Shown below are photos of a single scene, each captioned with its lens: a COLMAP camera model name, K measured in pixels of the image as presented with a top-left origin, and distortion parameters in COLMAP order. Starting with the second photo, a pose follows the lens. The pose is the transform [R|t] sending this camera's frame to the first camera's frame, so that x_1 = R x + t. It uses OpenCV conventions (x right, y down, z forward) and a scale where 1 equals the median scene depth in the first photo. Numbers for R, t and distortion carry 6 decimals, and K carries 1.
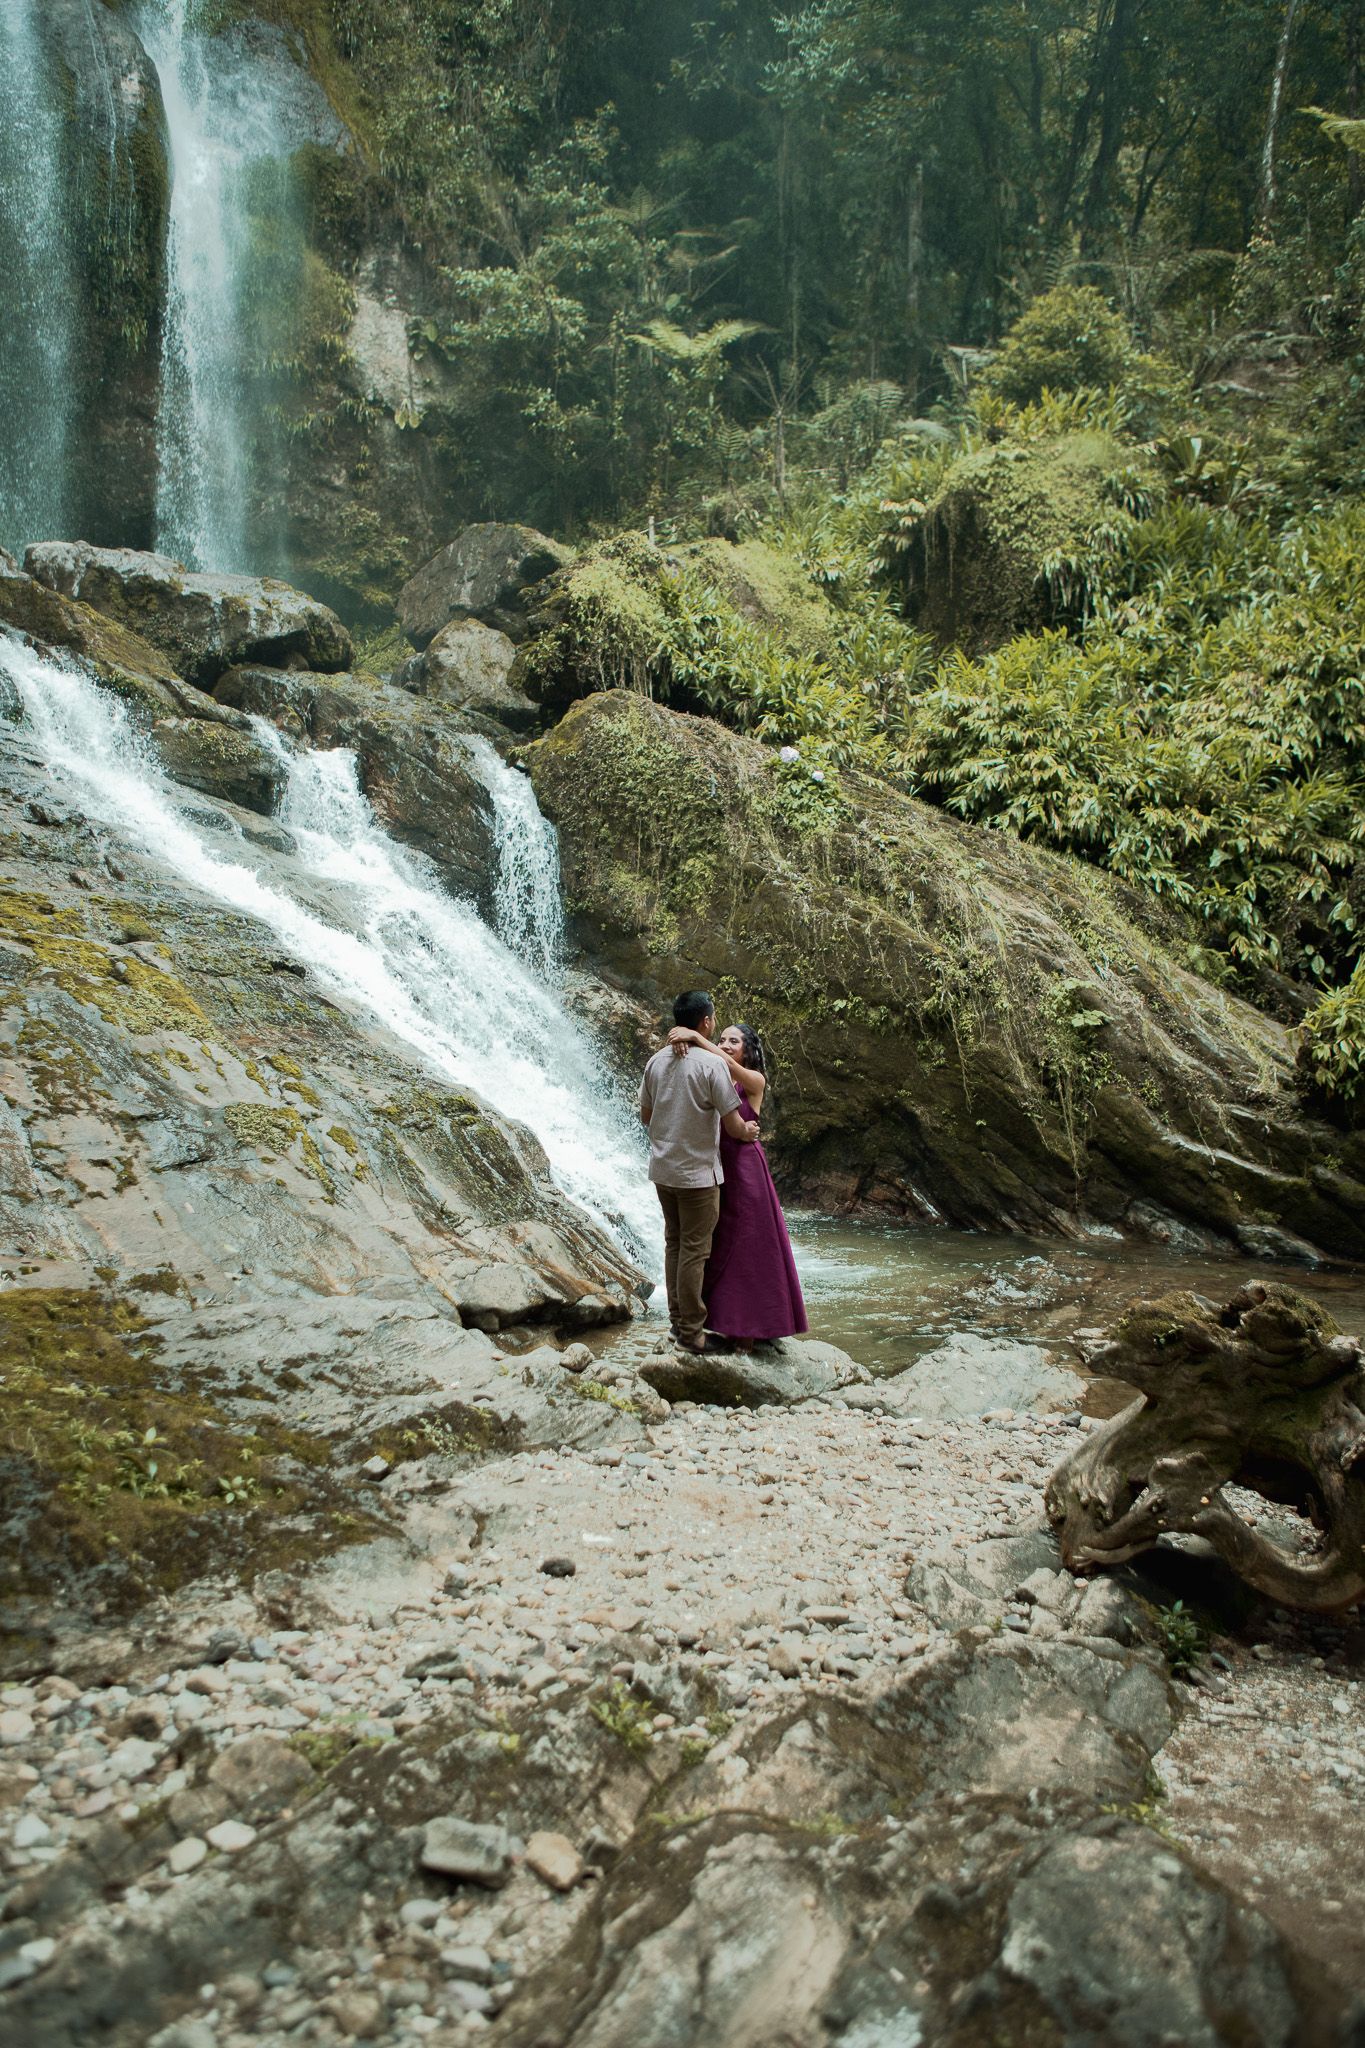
lens RADIAL K [[1402.7, 0, 671.4], [0, 1402.7, 1034.7], [0, 0, 1]] dist [-0.104259, 0.071633]
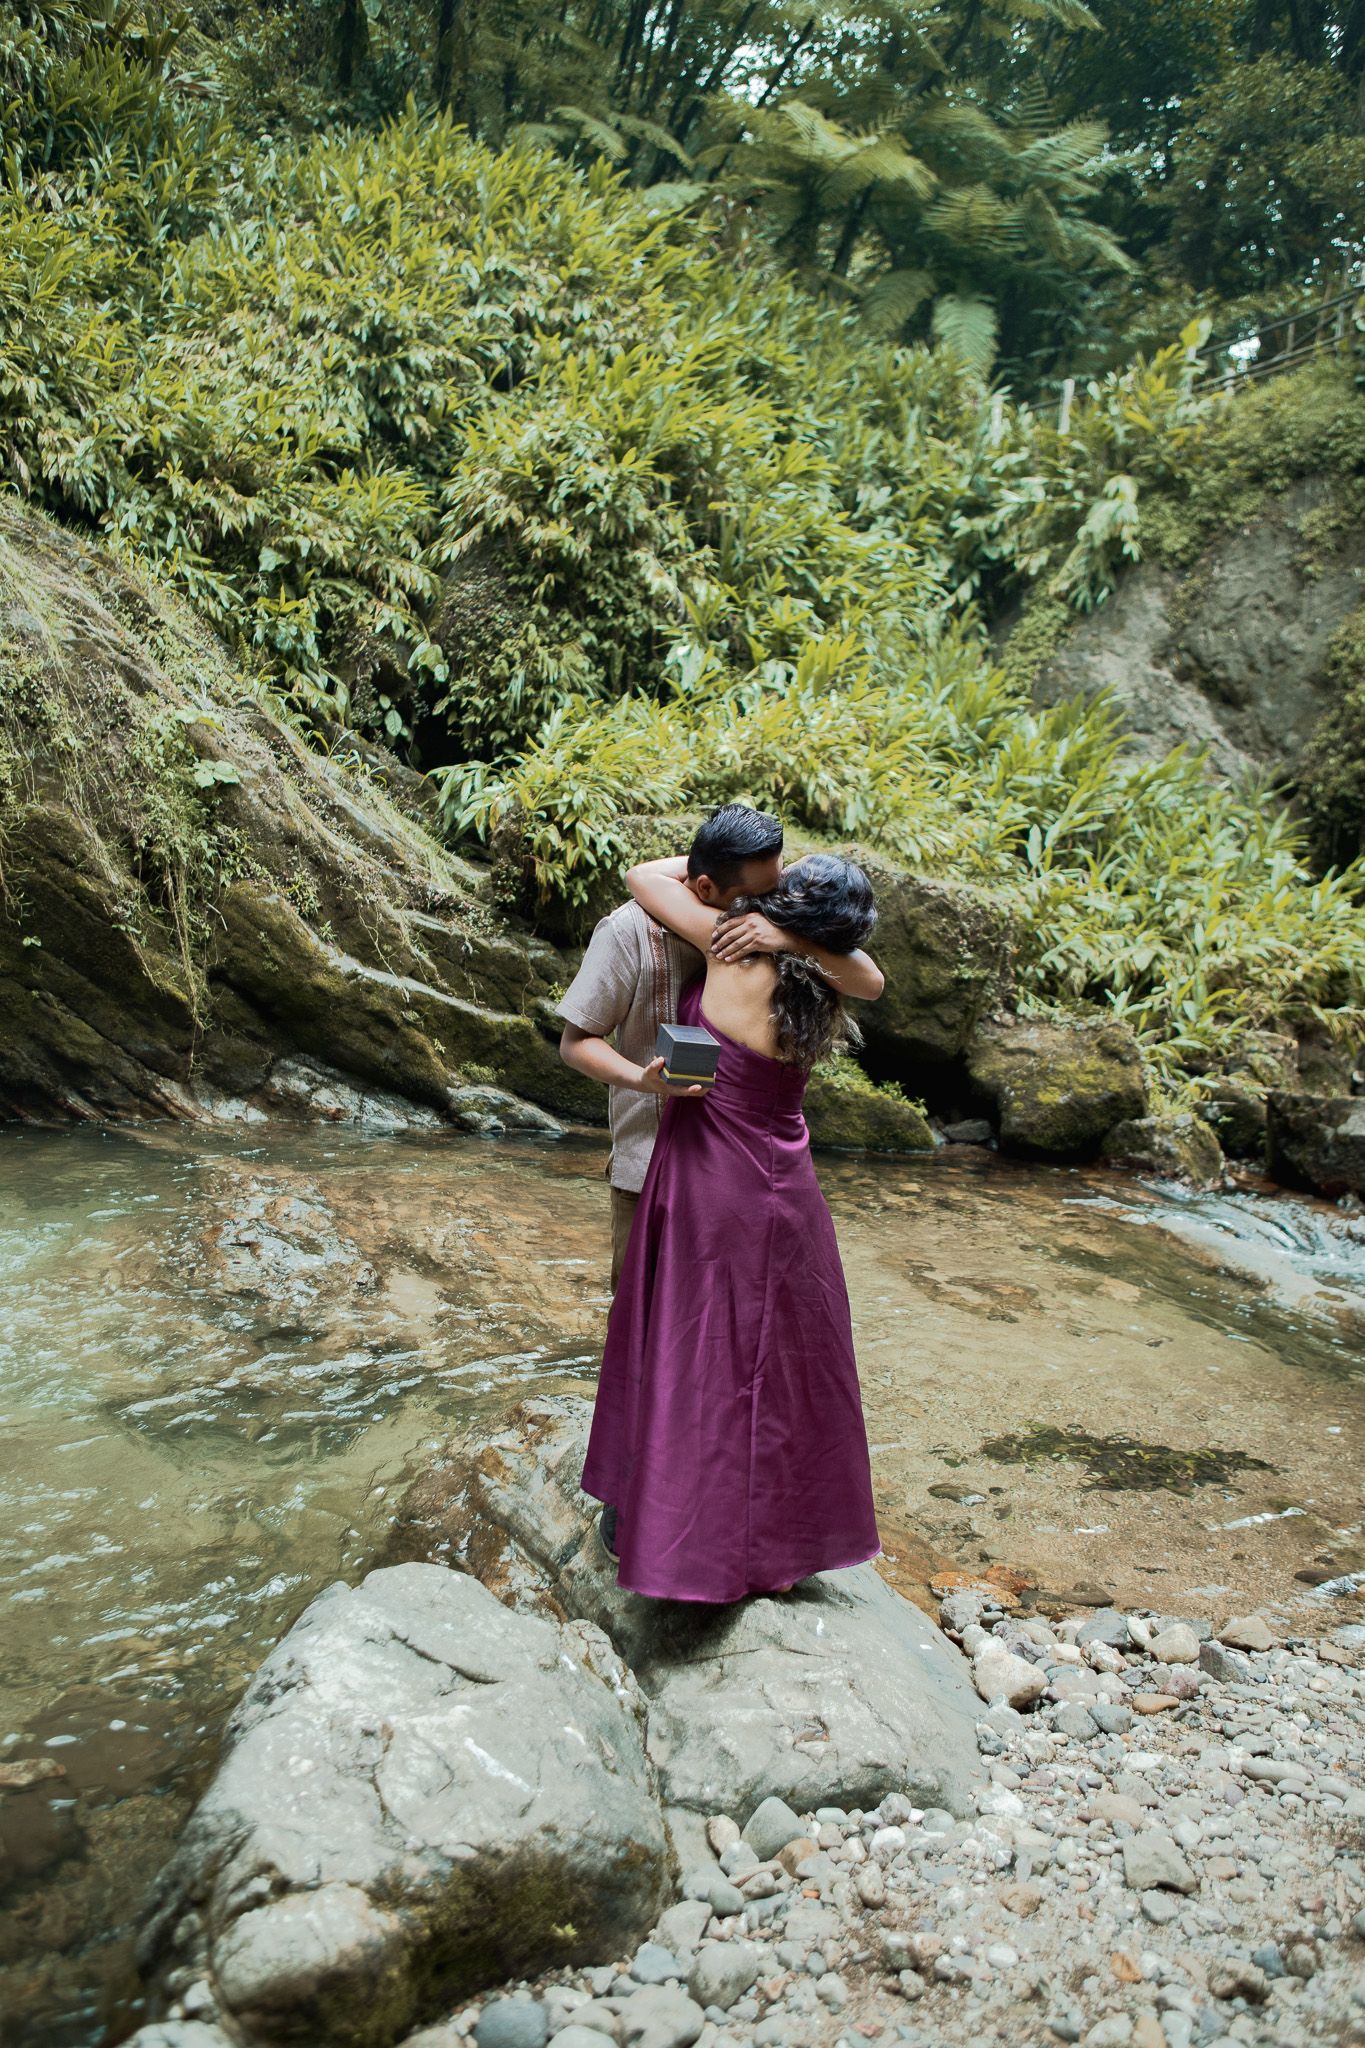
lens RADIAL K [[1524.3, 0, 620.1], [0, 1524.3, 970.5], [0, 0, 1]] dist [-0.013652, 0.022306]
pose [[0.675108, -0.031611, 0.737041, -0.068654], [-0.044251, 0.995547, 0.083232, 0.009572], [-0.736390, -0.088805, 0.670703, 0.329852]]
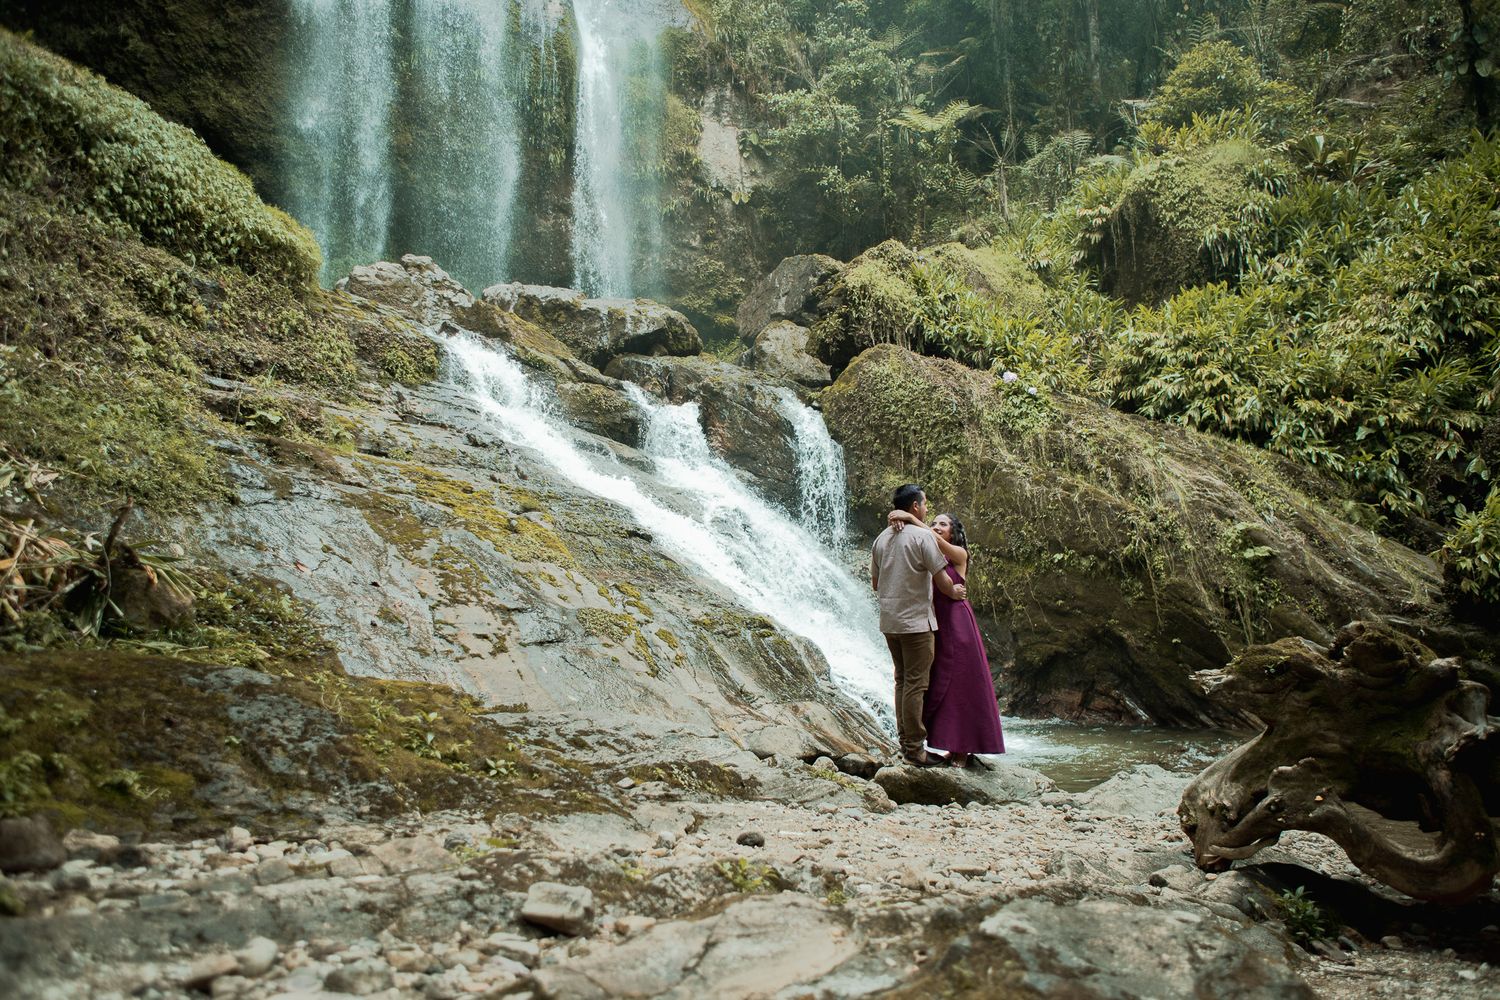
lens RADIAL K [[1027.4, 0, 754.0], [0, 1027.4, 499.9], [0, 0, 1]] dist [-0.104259, 0.071633]
pose [[0.979802, -0.053917, -0.192564, 0.025766], [0.026023, 0.989155, -0.144549, 0.050096], [0.198269, 0.136619, 0.970580, 0.019328]]
